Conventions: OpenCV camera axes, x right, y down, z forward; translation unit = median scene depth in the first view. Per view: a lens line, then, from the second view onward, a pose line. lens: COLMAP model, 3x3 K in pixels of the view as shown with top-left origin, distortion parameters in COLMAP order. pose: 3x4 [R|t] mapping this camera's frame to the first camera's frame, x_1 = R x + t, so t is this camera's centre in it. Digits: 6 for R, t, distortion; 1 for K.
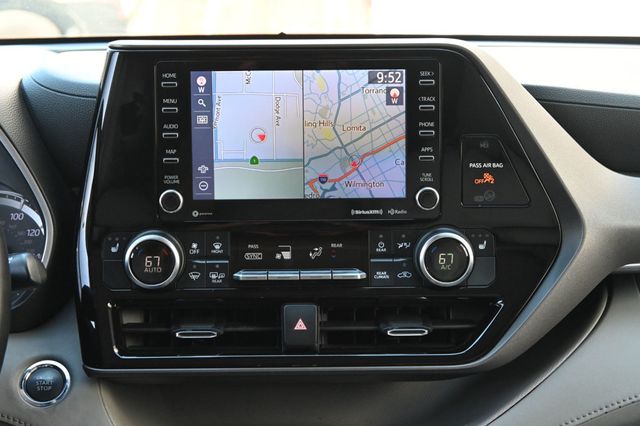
lens RADIAL K [[1328.8, 0, 320.0], [0, 1328.8, 213.0], [0, 0, 1]] dist [-0.060159, 0.000000]
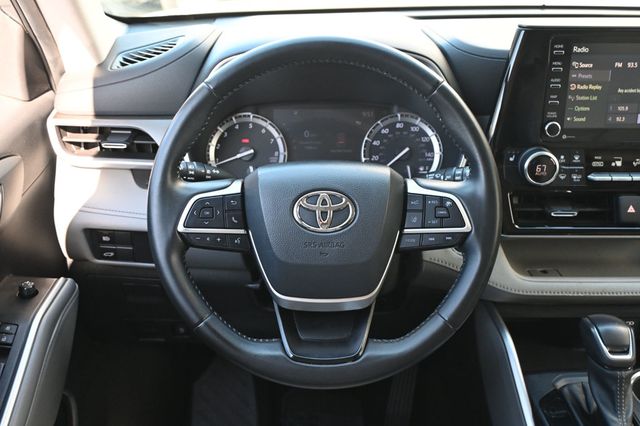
lens RADIAL K [[691.5, 0, 319.5], [0, 691.5, 211.5], [0, 0, 1]] dist [-0.014042, 0.000000]
pose [[0.999716, 0.014496, -0.018902, -0.364633], [-0.010487, 0.980317, 0.197153, -0.070124], [0.021388, -0.196898, 0.980191, 0.182147]]
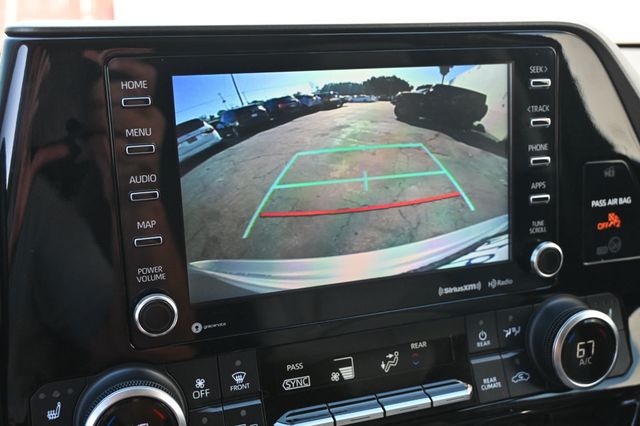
lens RADIAL K [[733.7, 0, 319.4], [0, 733.7, 217.5], [0, 0, 1]] dist [-0.003446, 0.000000]
pose [[0.949817, -0.086702, 0.300549, -0.134412], [0.071802, 0.995595, 0.060292, -0.061945], [-0.304452, -0.035686, 0.951859, 0.685332]]
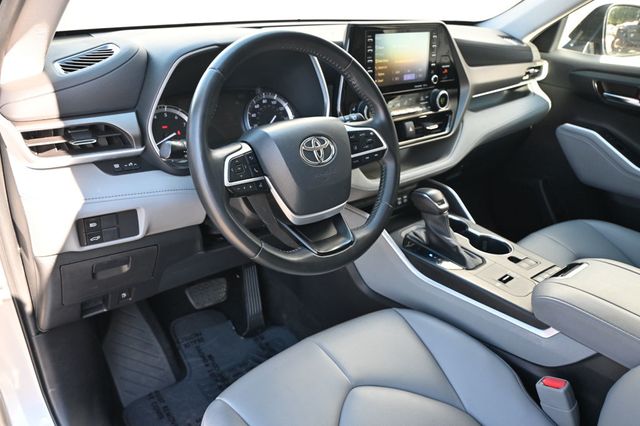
lens RADIAL K [[466.6, 0, 317.5], [0, 466.6, 214.2], [0, 0, 1]] dist [-0.020393, -0.000235]
pose [[0.800295, -0.235570, 0.551393, -0.745621], [0.087405, 0.955602, 0.281399, -0.037799], [-0.593201, -0.177007, 0.785354, 0.305912]]
